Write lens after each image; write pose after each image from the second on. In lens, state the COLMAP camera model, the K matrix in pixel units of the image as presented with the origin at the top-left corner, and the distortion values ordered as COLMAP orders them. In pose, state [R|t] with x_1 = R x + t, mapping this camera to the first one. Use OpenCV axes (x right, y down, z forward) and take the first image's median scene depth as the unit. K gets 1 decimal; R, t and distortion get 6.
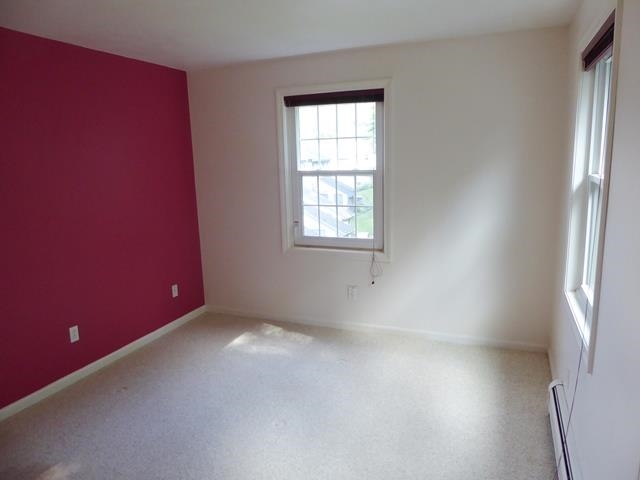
lens RADIAL K [[446.6, 0, 321.4], [0, 446.6, 239.3], [0, 0, 1]] dist [-0.041629, 0.019779]
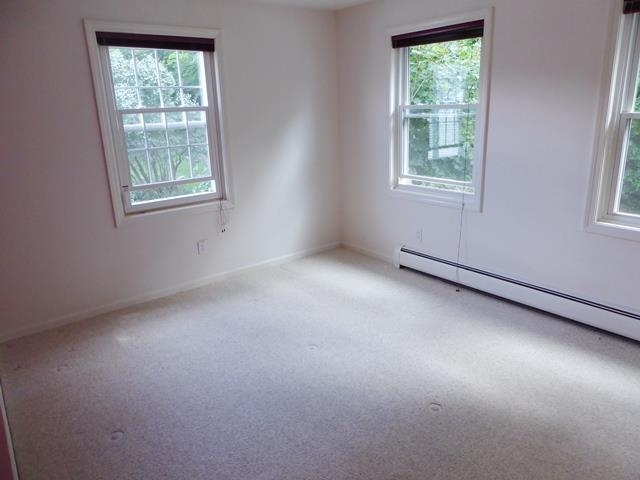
lens RADIAL K [[446.6, 0, 322.1], [0, 446.6, 239.6], [0, 0, 1]] dist [-0.041629, 0.019779]
pose [[0.494643, -0.237997, 0.835874, -0.653960], [0.179489, 0.969014, 0.169690, -0.017996], [-0.850360, 0.066094, 0.522034, 0.268438]]
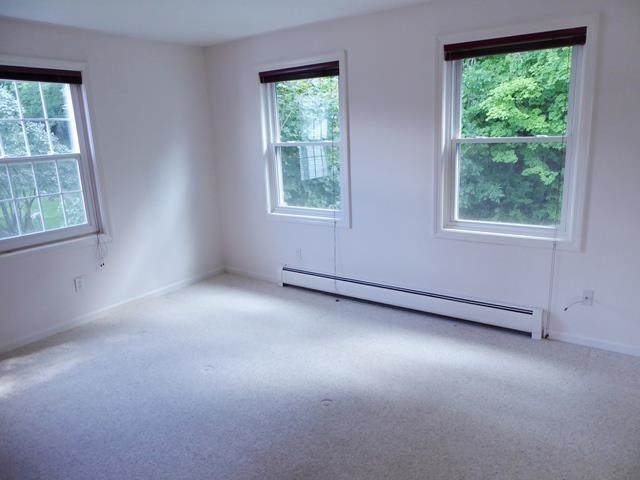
lens RADIAL K [[446.6, 0, 317.9], [0, 446.6, 241.8], [0, 0, 1]] dist [-0.041629, 0.019779]
pose [[0.242830, -0.220189, 0.944749, -0.713204], [0.213511, 0.962148, 0.169365, -0.018791], [-0.946280, 0.160587, 0.280651, 0.252030]]
